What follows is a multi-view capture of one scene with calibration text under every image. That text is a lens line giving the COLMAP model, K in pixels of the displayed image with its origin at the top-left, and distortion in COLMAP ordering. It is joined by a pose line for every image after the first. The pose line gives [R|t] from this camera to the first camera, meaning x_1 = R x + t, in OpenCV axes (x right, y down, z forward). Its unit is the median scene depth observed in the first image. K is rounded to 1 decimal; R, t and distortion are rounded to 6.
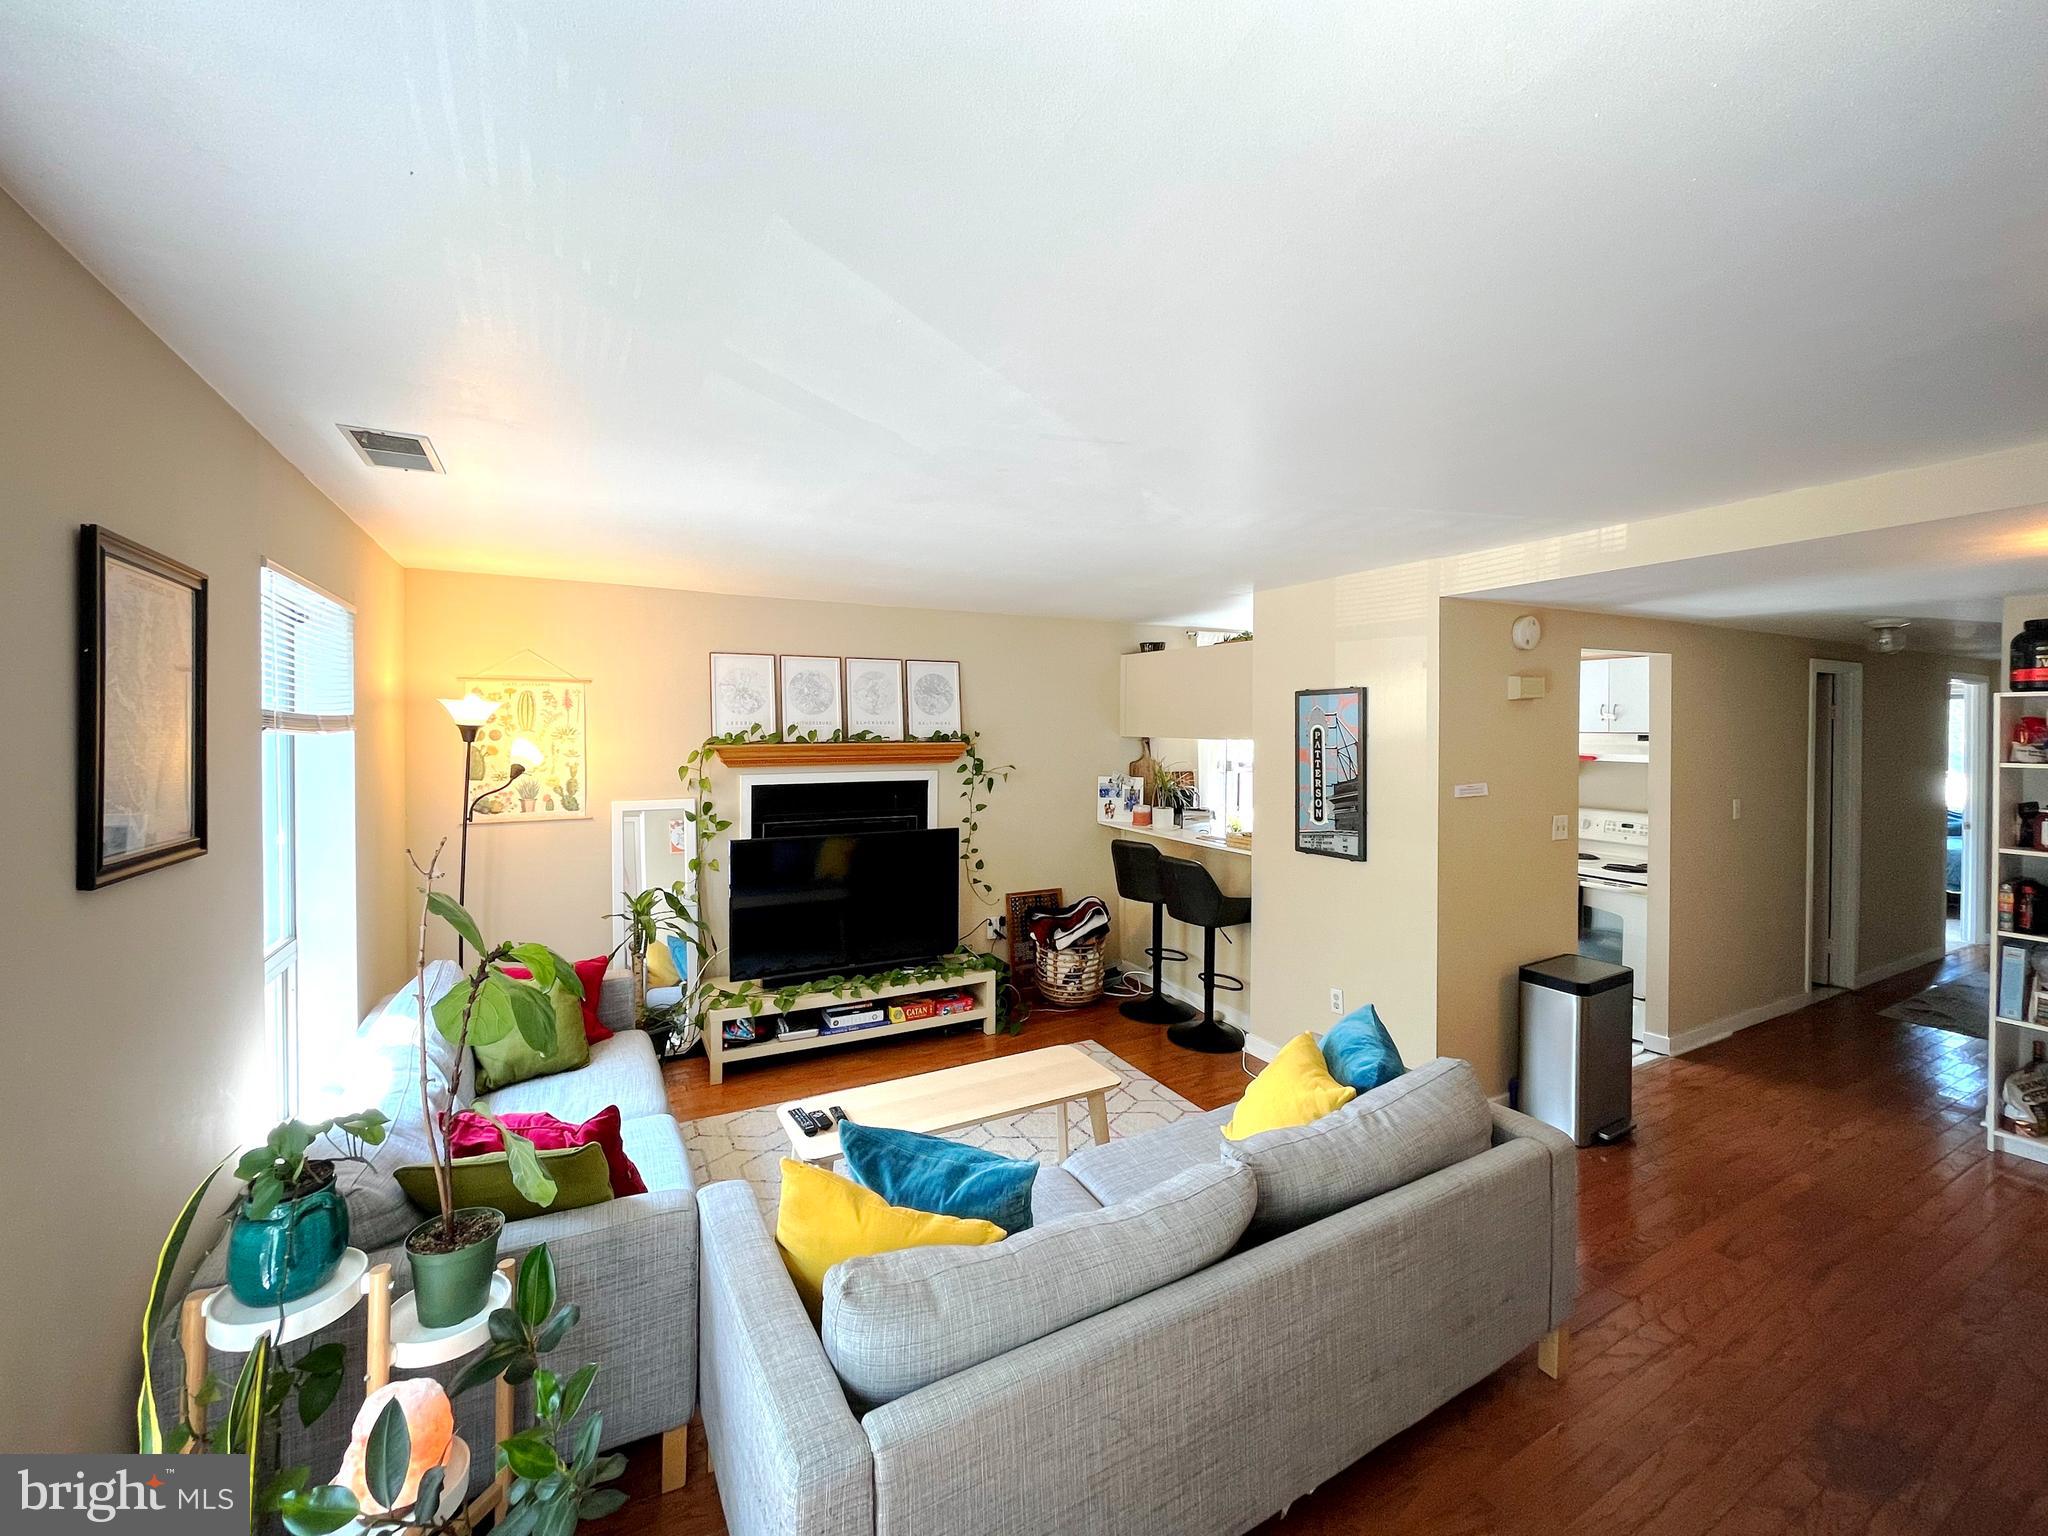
lens RADIAL K [[818.6, 0, 1027.0], [0, 818.6, 739.5], [0, 0, 1]] dist [-0.001061, -0.000076]
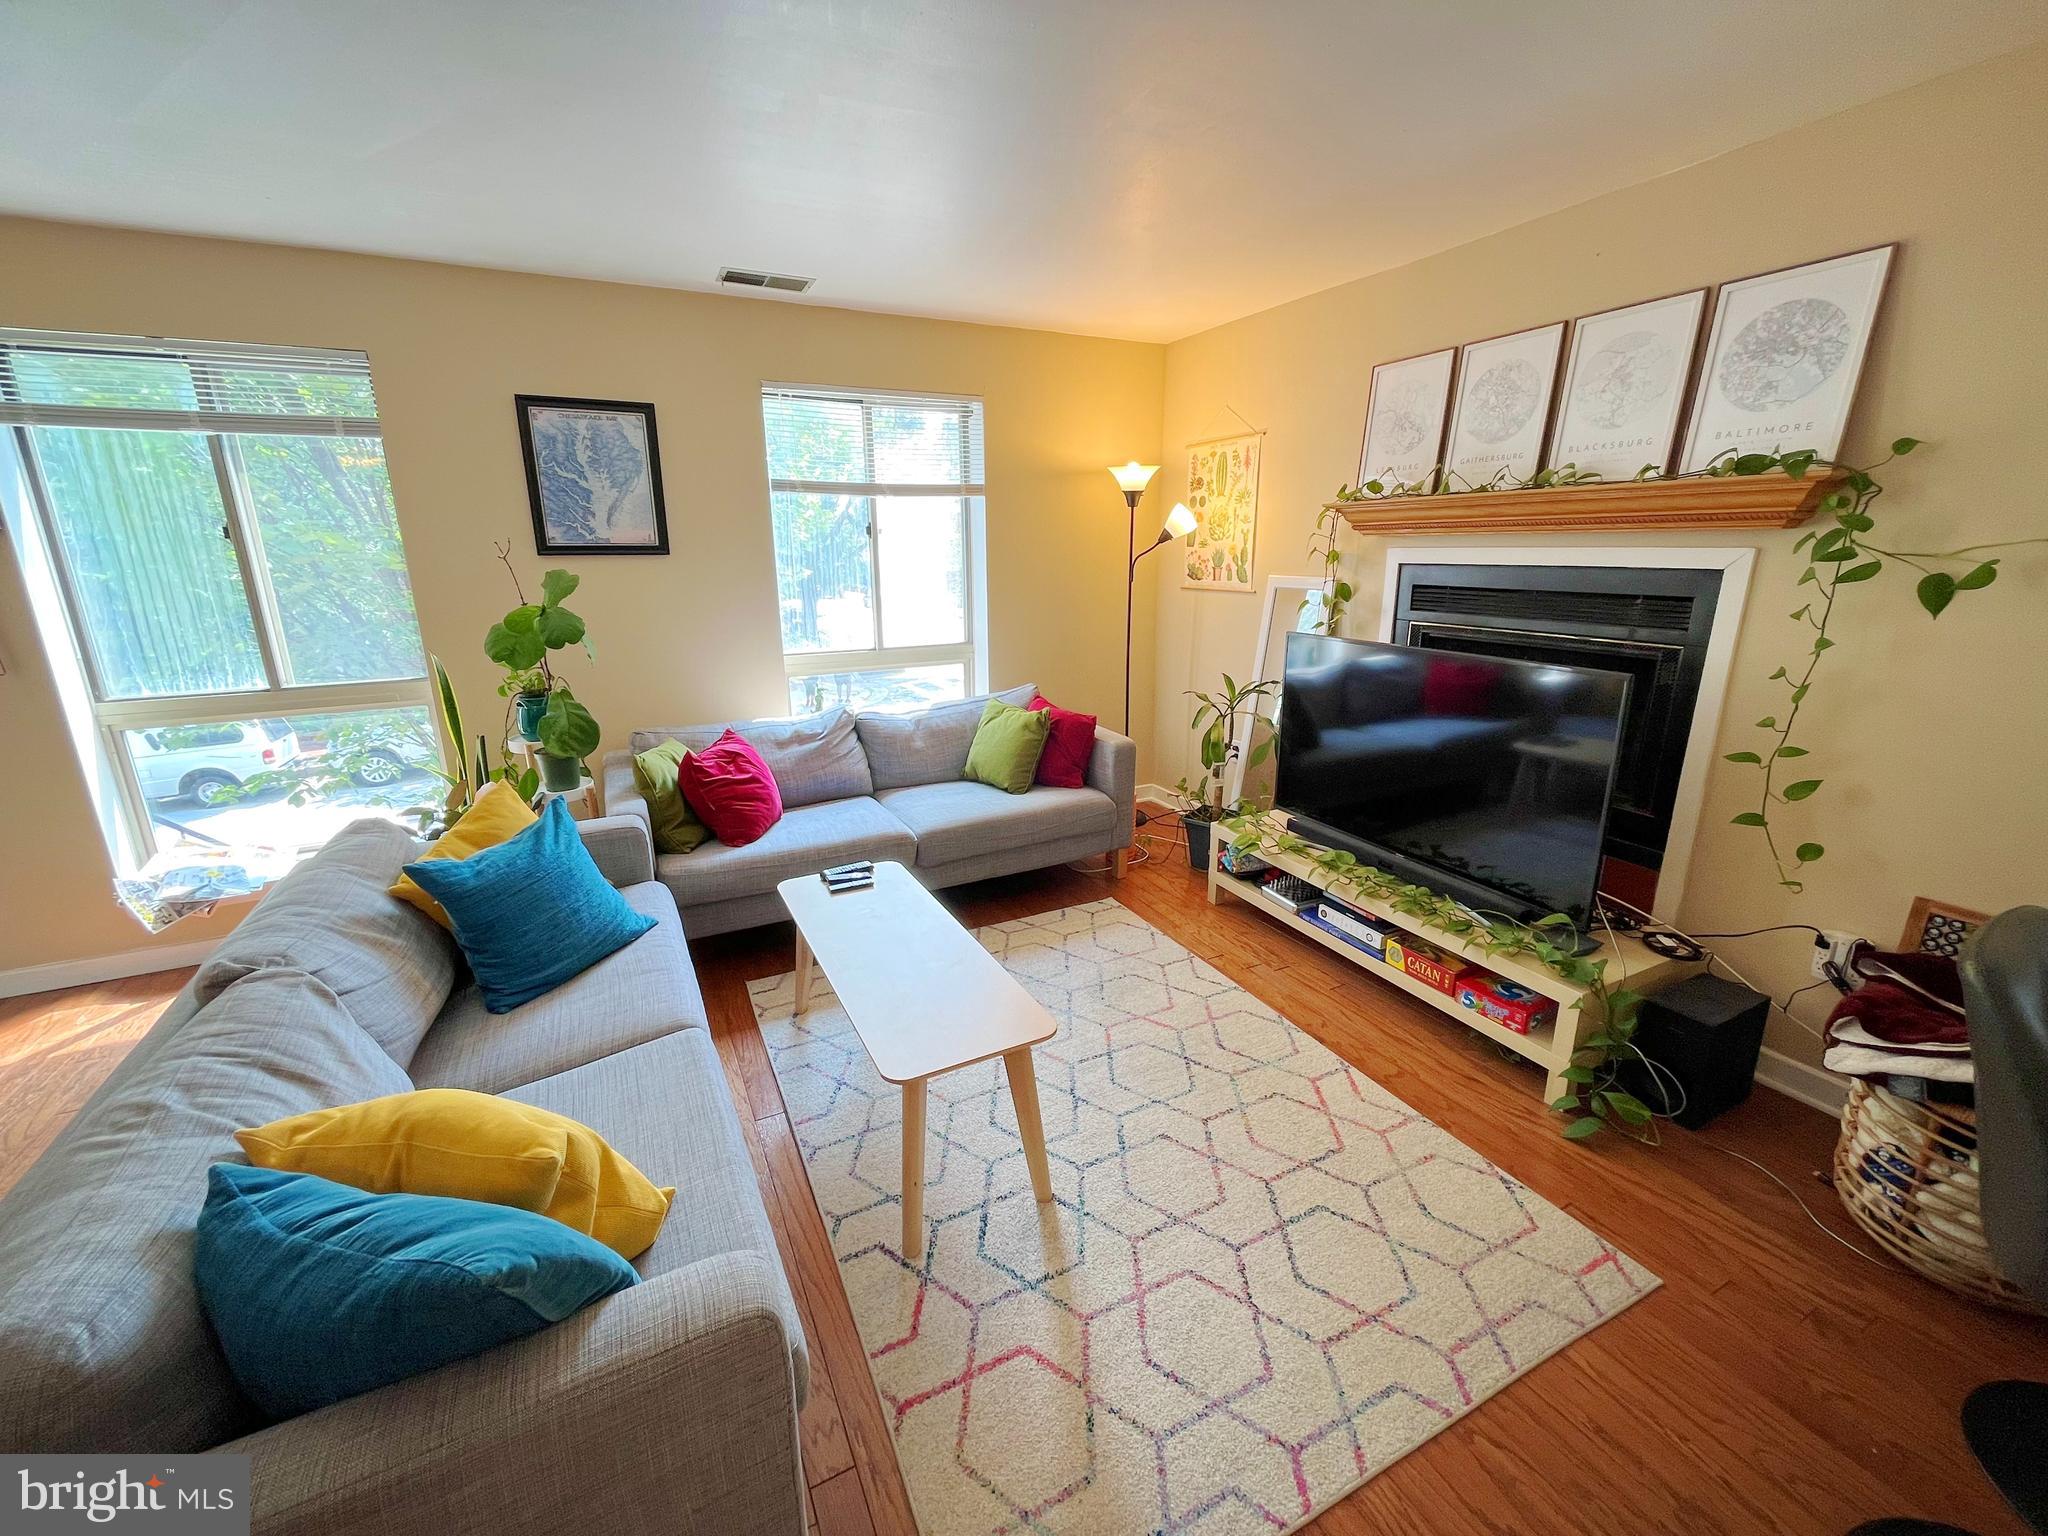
lens RADIAL K [[821.4, 0, 1021.9], [0, 821.4, 763.5], [0, 0, 1]] dist [-0.003407, -0.000392]
pose [[-0.025252, 0.257316, -0.965997, 0.415728], [-0.002956, 0.966282, 0.257469, 0.045705], [0.999677, 0.009357, -0.023640, 0.766906]]
